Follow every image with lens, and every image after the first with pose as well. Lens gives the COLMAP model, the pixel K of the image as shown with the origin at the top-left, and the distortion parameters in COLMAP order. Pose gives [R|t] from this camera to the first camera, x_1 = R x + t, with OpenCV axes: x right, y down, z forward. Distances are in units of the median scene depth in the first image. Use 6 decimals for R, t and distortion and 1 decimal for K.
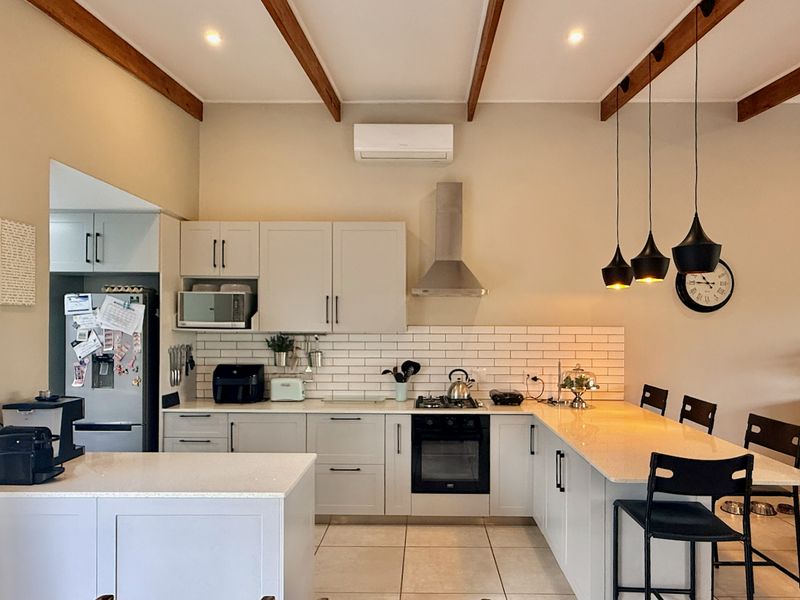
lens RADIAL K [[482.9, 0, 403.1], [0, 482.9, 319.4], [0, 0, 1]] dist [0.001408, -0.000018]
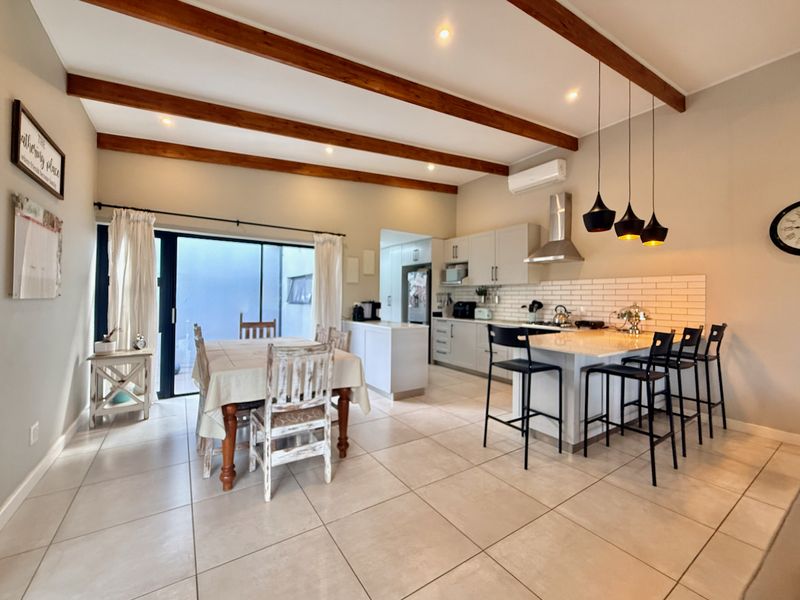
lens RADIAL K [[319.0, 0, 401.4], [0, 319.0, 295.7], [0, 0, 1]] dist [-0.000878, -0.000088]
pose [[0.578477, 0.000112, -0.815698, 0.673912], [-0.003916, 0.999989, -0.002640, 0.072922], [0.815689, 0.004722, 0.578471, -0.070838]]
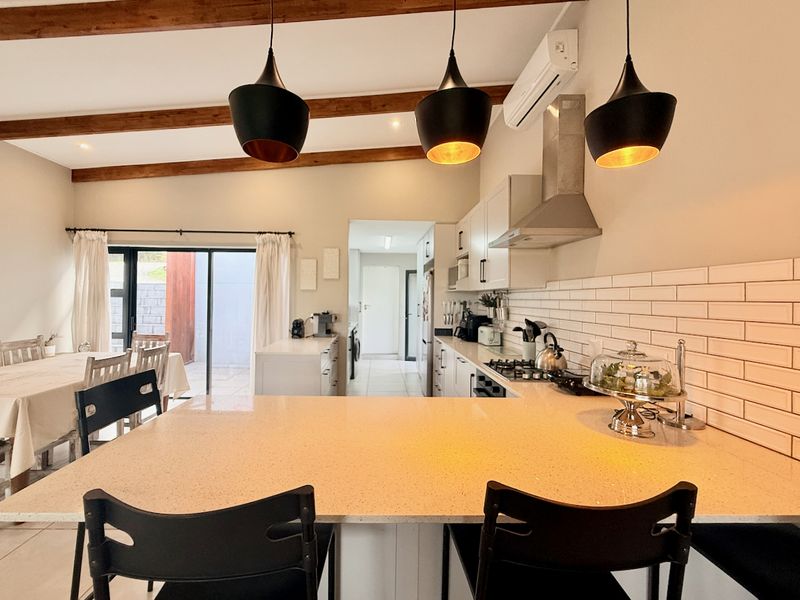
lens RADIAL K [[332.8, 0, 389.7], [0, 332.8, 295.8], [0, 0, 1]] dist [-0.001087, -0.000089]
pose [[0.057896, -0.008791, -0.998284, 0.630532], [-0.005033, 0.999946, -0.009098, 0.047584], [0.998310, 0.005551, 0.057848, 0.691398]]
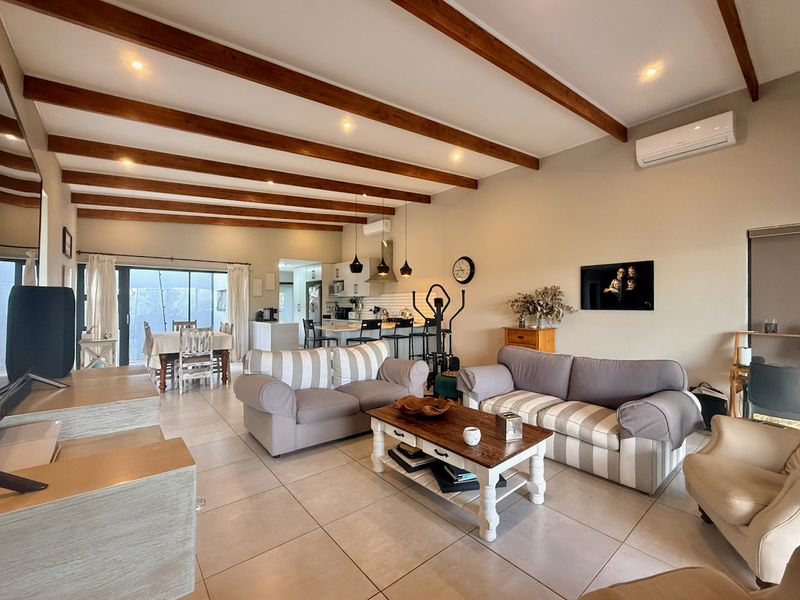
lens RADIAL K [[325.0, 0, 405.8], [0, 325.0, 301.2], [0, 0, 1]] dist [0.000486, 0.000090]
pose [[0.673248, -0.006835, -0.739385, 1.511313], [0.006784, 0.999972, -0.003067, 0.062634], [0.739386, -0.002951, 0.673276, -0.137255]]
